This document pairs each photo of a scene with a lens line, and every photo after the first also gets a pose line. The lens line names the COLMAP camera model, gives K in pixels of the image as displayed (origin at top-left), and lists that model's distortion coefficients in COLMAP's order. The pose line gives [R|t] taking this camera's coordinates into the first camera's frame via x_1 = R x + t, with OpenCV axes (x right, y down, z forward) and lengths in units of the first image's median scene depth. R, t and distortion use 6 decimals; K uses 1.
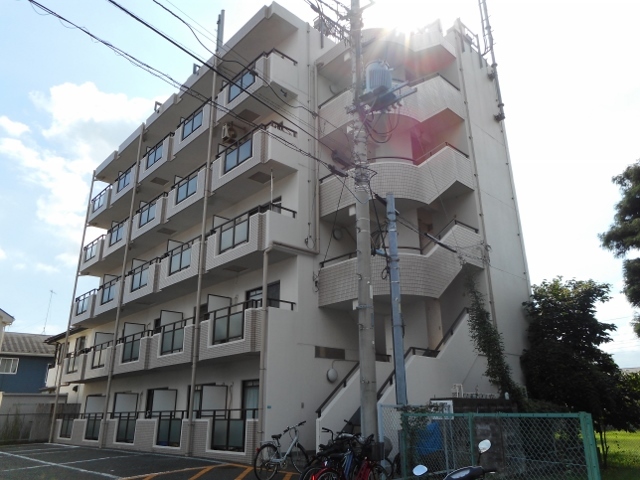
lens RADIAL K [[477.7, 0, 320.0], [0, 477.7, 240.0], [0, 0, 1]] dist [0.011585, 0.000830]
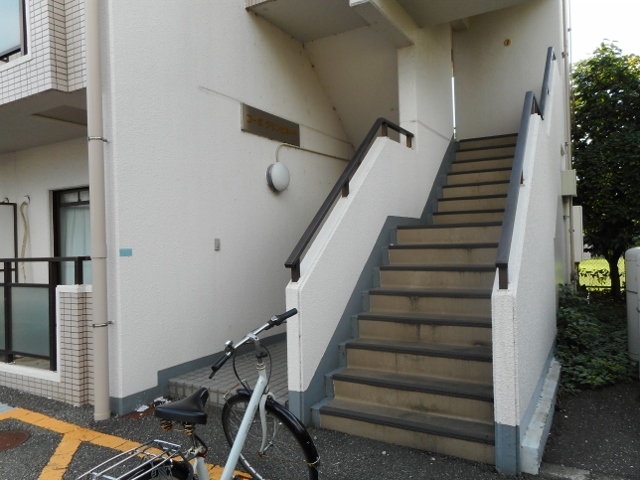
lens RADIAL K [[477.7, 0, 320.0], [0, 477.7, 240.0], [0, 0, 1]] dist [0.011585, 0.000830]
pose [[0.956860, -0.017424, 0.290026, -0.063971], [-0.078441, 0.945643, 0.315606, 0.196364], [-0.279760, -0.324740, 0.903481, 0.578640]]
